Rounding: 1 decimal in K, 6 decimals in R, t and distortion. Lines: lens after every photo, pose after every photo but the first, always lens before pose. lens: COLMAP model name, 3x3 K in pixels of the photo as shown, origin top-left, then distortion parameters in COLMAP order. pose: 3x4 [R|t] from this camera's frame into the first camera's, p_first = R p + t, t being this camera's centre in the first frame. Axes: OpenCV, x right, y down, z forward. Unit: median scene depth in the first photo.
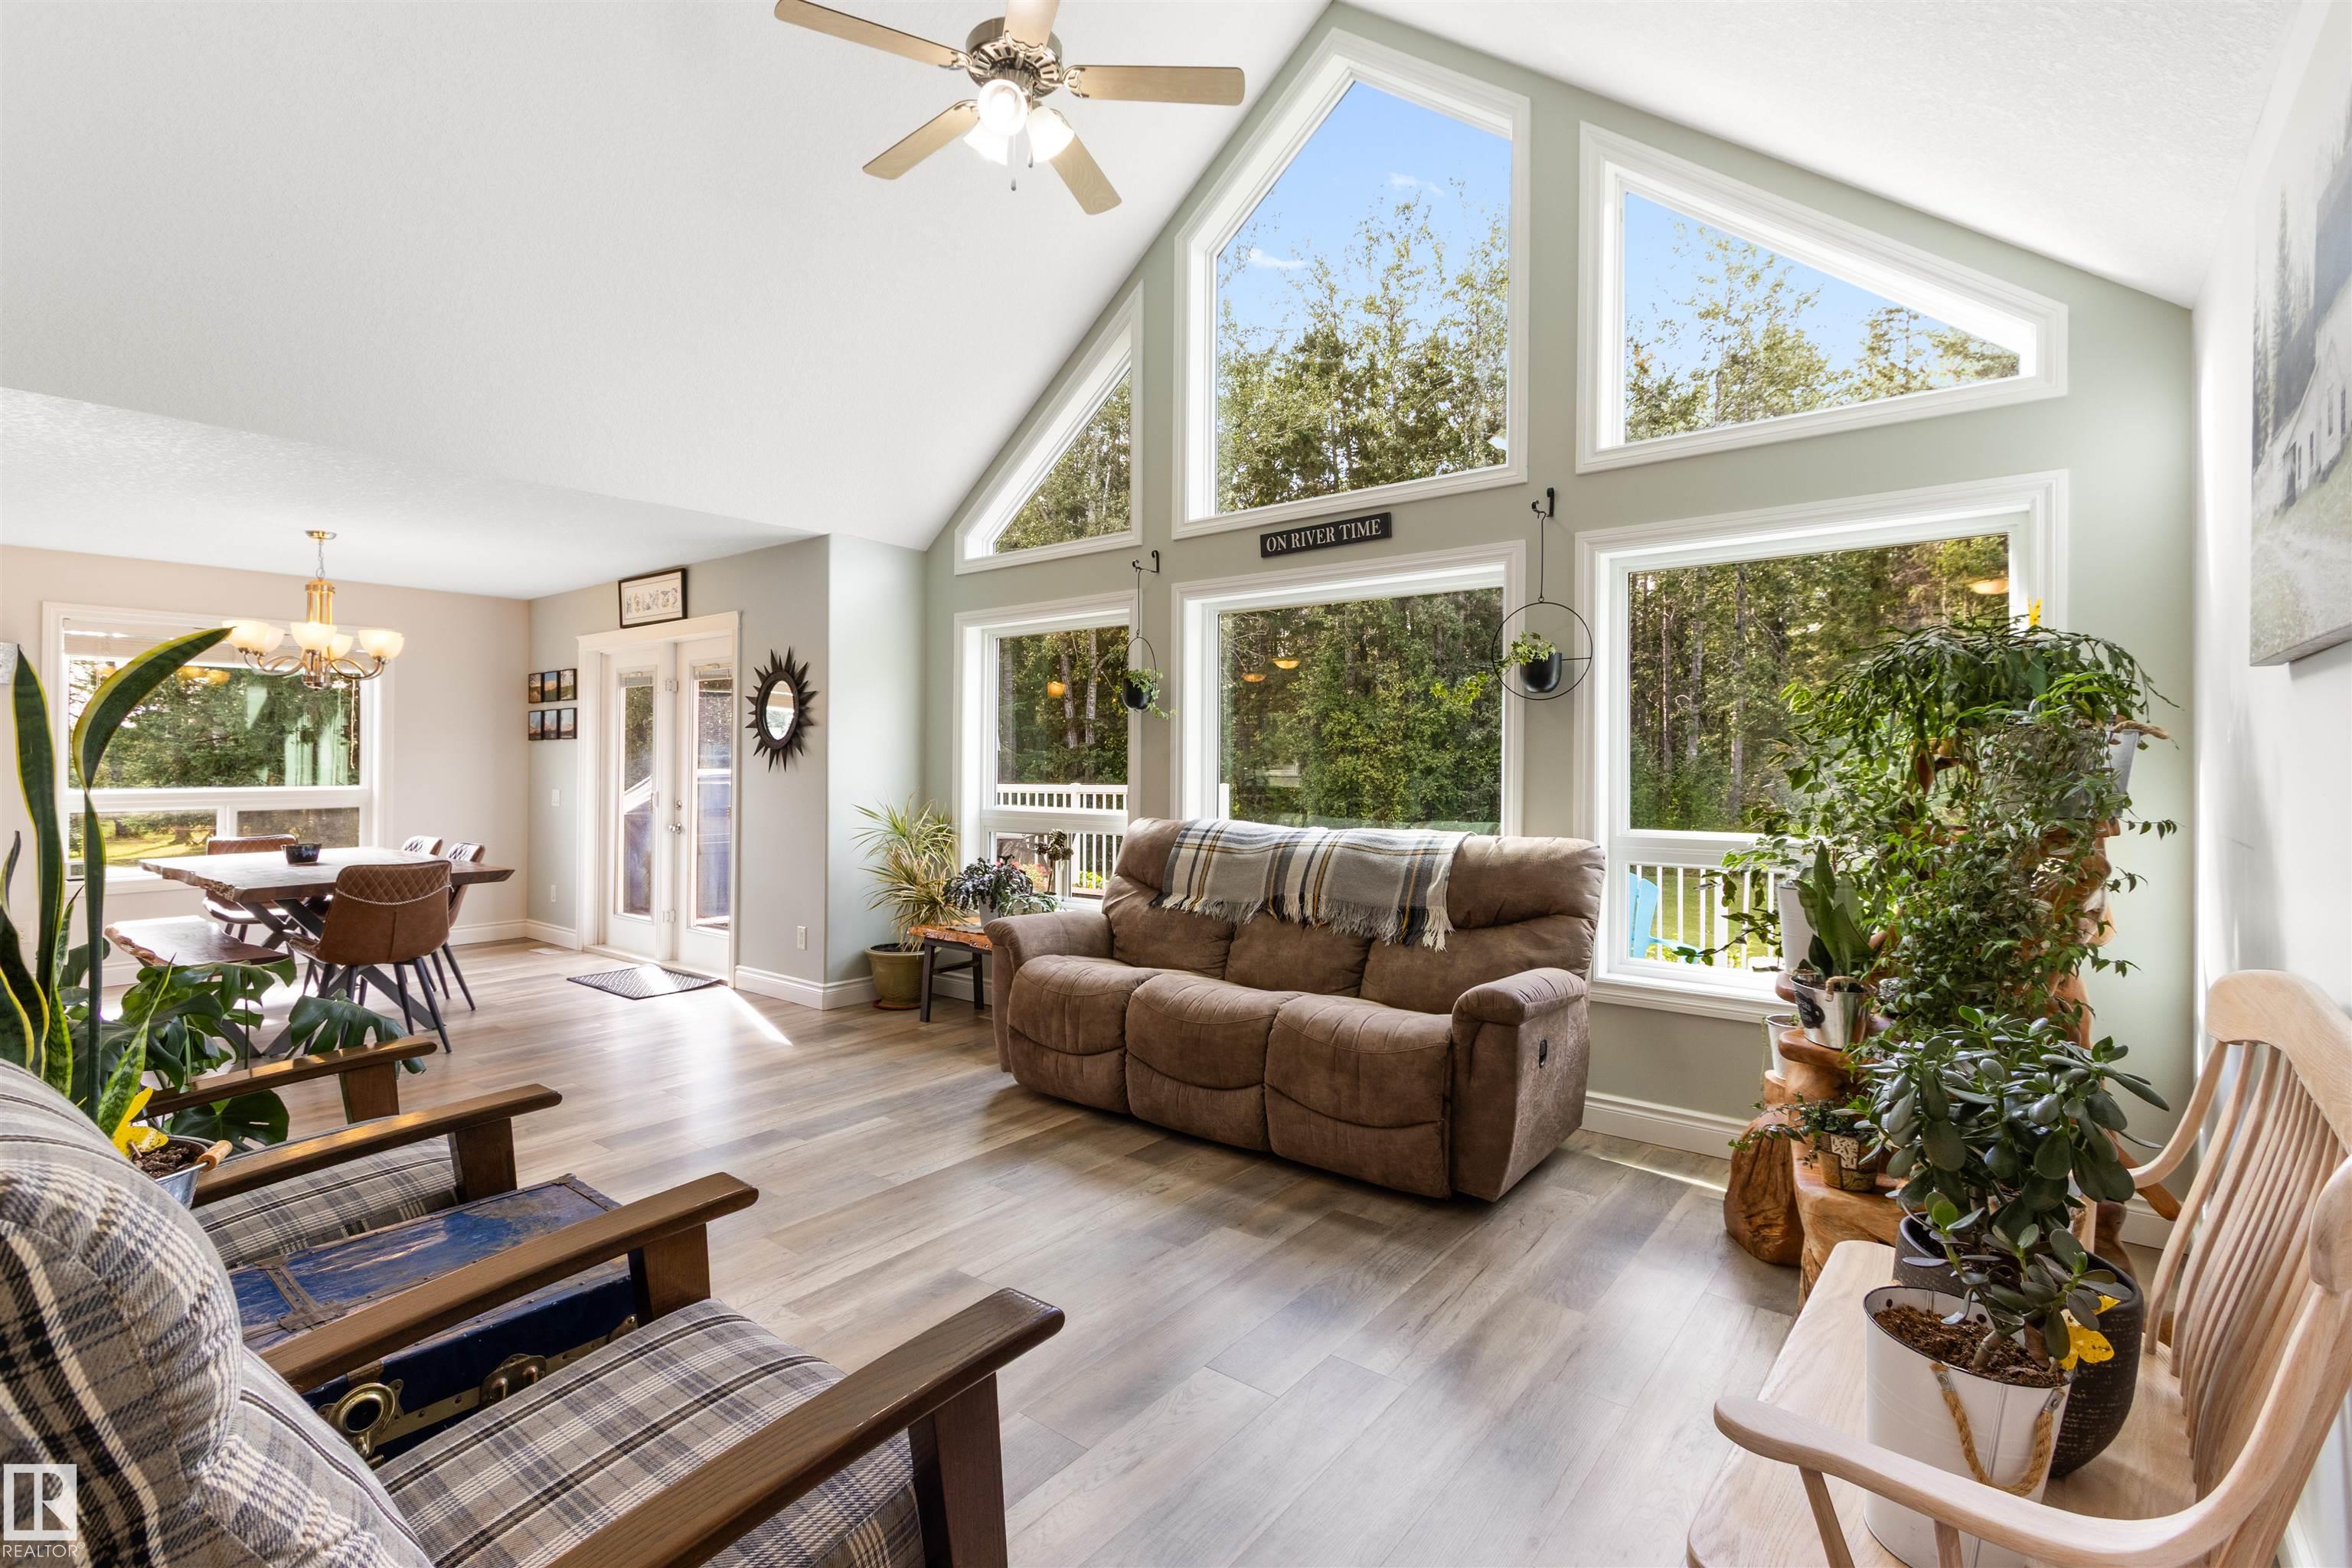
lens RADIAL K [[1086.5, 0, 1172.7], [0, 1086.5, 768.1], [0, 0, 1]] dist [0.001323, -0.001776]
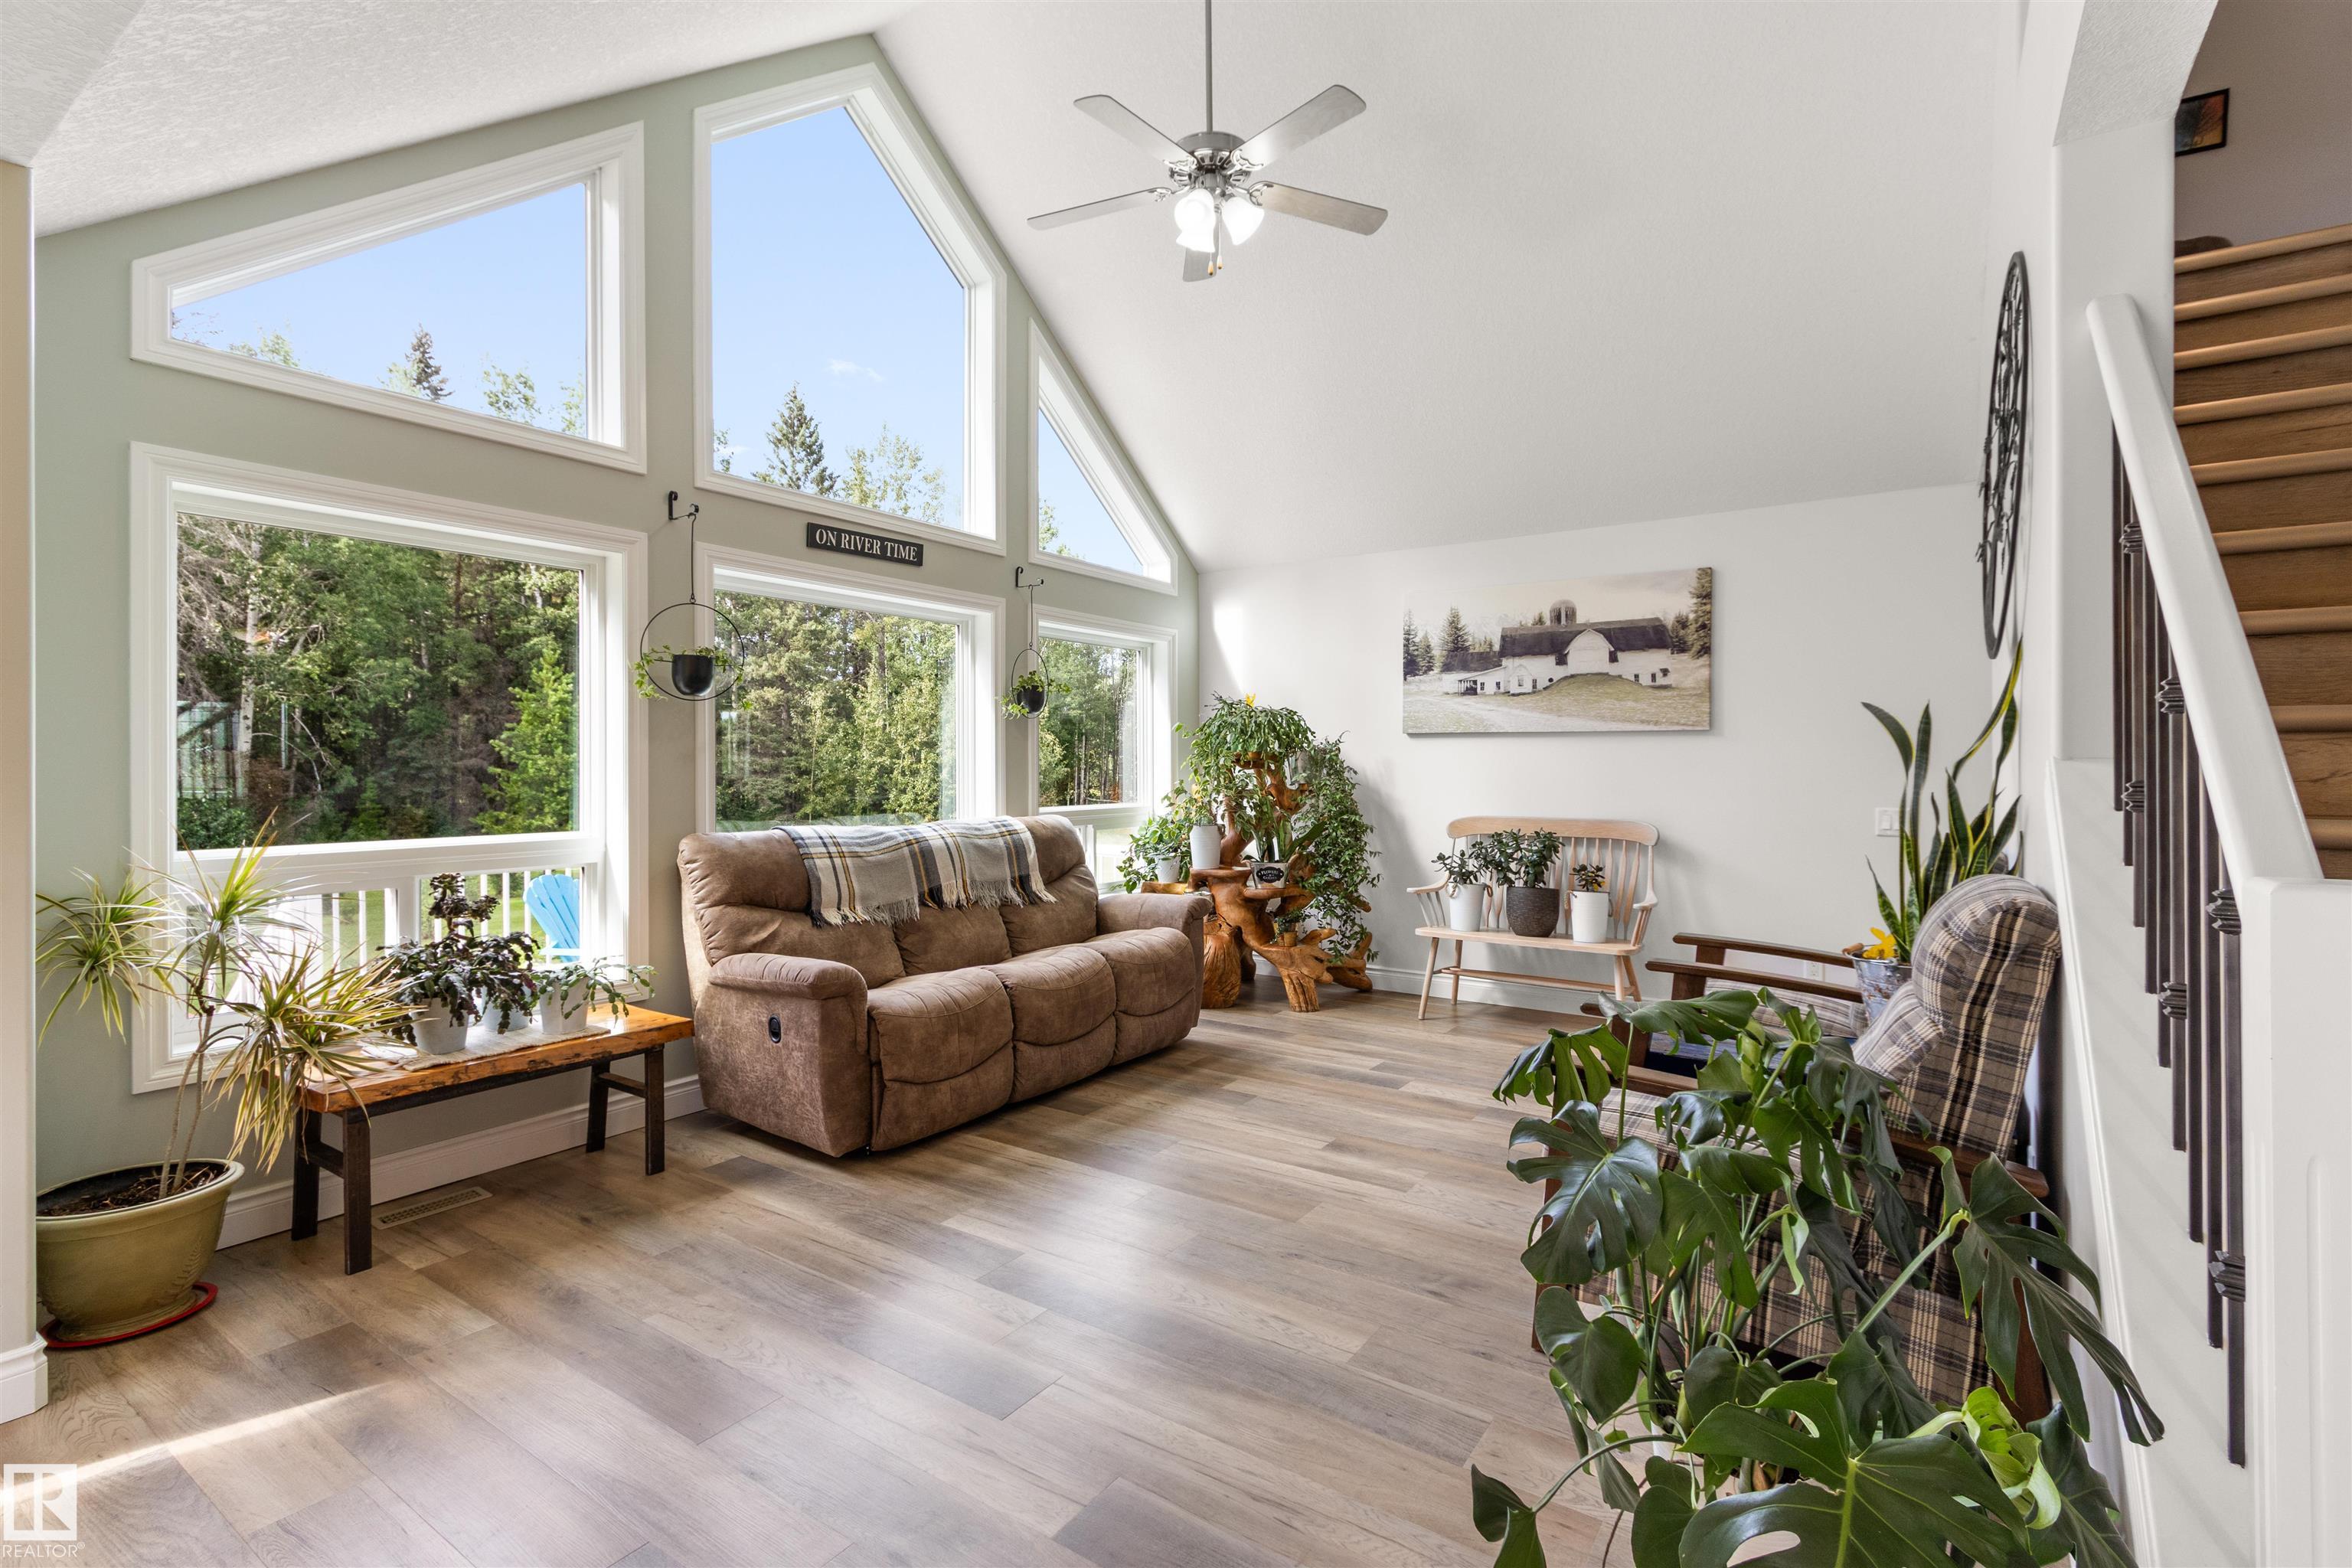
lens RADIAL K [[1086.5, 0, 1172.9], [0, 1086.5, 774.2], [0, 0, 1]] dist [0.001323, -0.001776]
pose [[-0.075384, -0.014760, 0.997045, -1.082720], [0.001055, 0.999889, 0.014881, -0.011490], [-0.997154, 0.002173, -0.075360, 0.922166]]
